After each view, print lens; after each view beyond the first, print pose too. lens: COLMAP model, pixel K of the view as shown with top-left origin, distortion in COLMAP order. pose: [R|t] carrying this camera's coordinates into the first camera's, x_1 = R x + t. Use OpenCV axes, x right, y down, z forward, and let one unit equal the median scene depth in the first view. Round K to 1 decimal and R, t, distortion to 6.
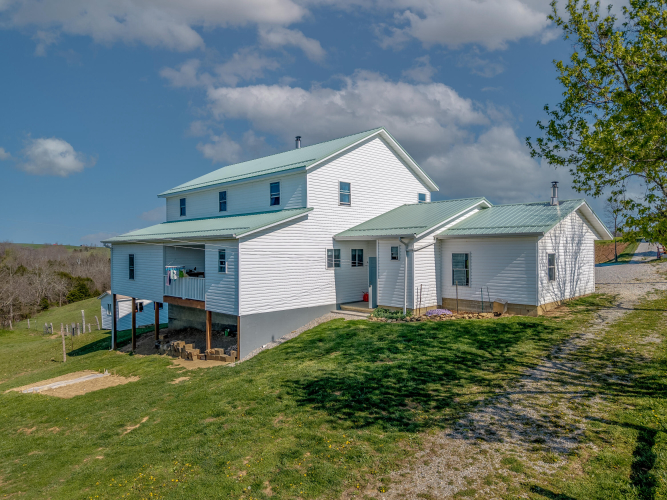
lens RADIAL K [[446.3, 0, 333.9], [0, 446.3, 251.9], [0, 0, 1]] dist [0.047947, -0.062185]
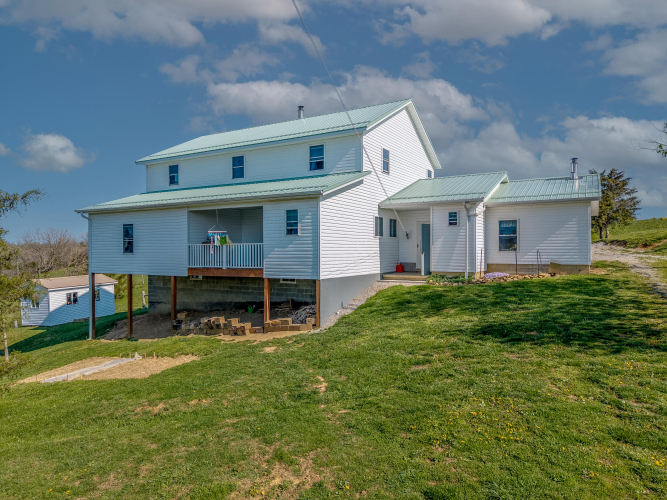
lens RADIAL K [[446.3, 0, 333.9], [0, 446.3, 251.9], [0, 0, 1]] dist [0.047947, -0.062185]
pose [[0.965620, -0.000486, 0.259957, -0.369907], [0.000703, 0.999999, -0.000740, 0.074880], [-0.259957, 0.000897, 0.965620, 0.087770]]
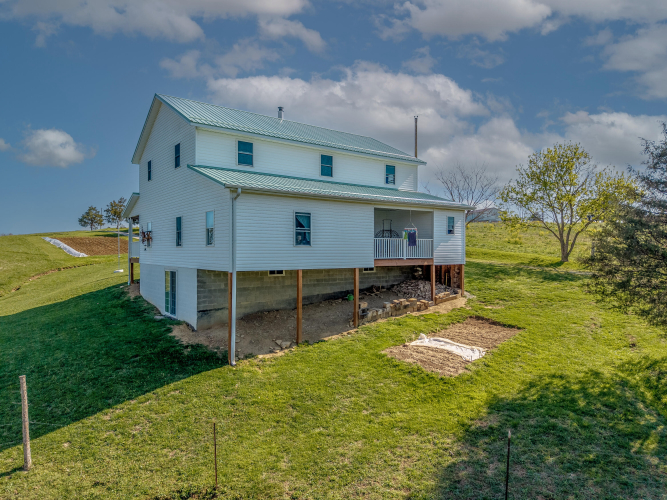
lens RADIAL K [[446.3, 0, 333.9], [0, 446.3, 251.9], [0, 0, 1]] dist [0.047947, -0.062185]
pose [[0.150006, 0.003395, 0.988679, -1.485418], [0.005224, 0.999977, -0.004227, 0.094900], [-0.988671, 0.005799, 0.149985, 1.049318]]
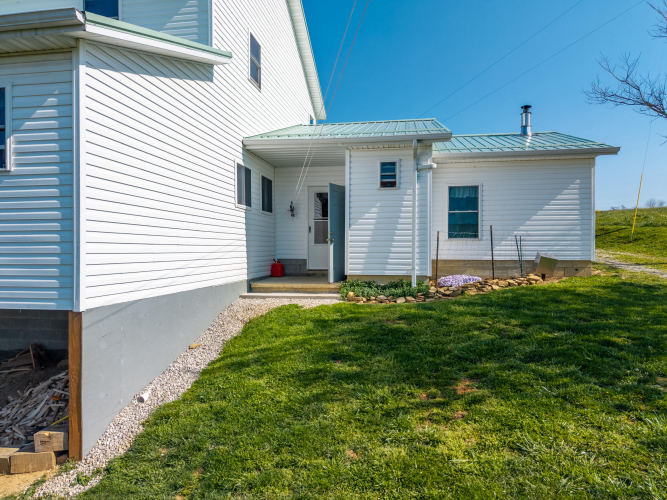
lens RADIAL K [[446.3, 0, 333.9], [0, 446.3, 251.9], [0, 0, 1]] dist [0.047947, -0.062185]
pose [[0.812283, -0.000340, 0.583263, -0.217059], [-0.001500, 0.999995, 0.002672, 0.089605], [-0.583261, -0.003045, 0.812279, 0.579030]]
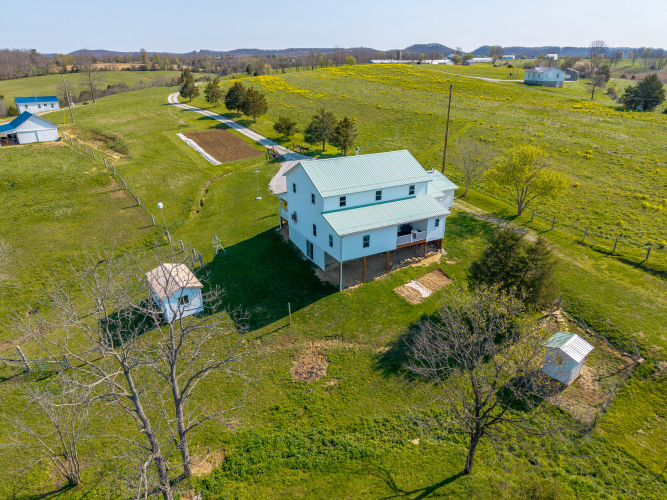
lens RADIAL K [[446.3, 0, 333.9], [0, 446.3, 251.9], [0, 0, 1]] dist [0.047947, -0.062185]
pose [[0.280742, -0.371534, 0.884955, -2.738585], [0.001836, 0.922243, 0.386606, -0.823912], [-0.959781, -0.106912, 0.259595, 0.799026]]
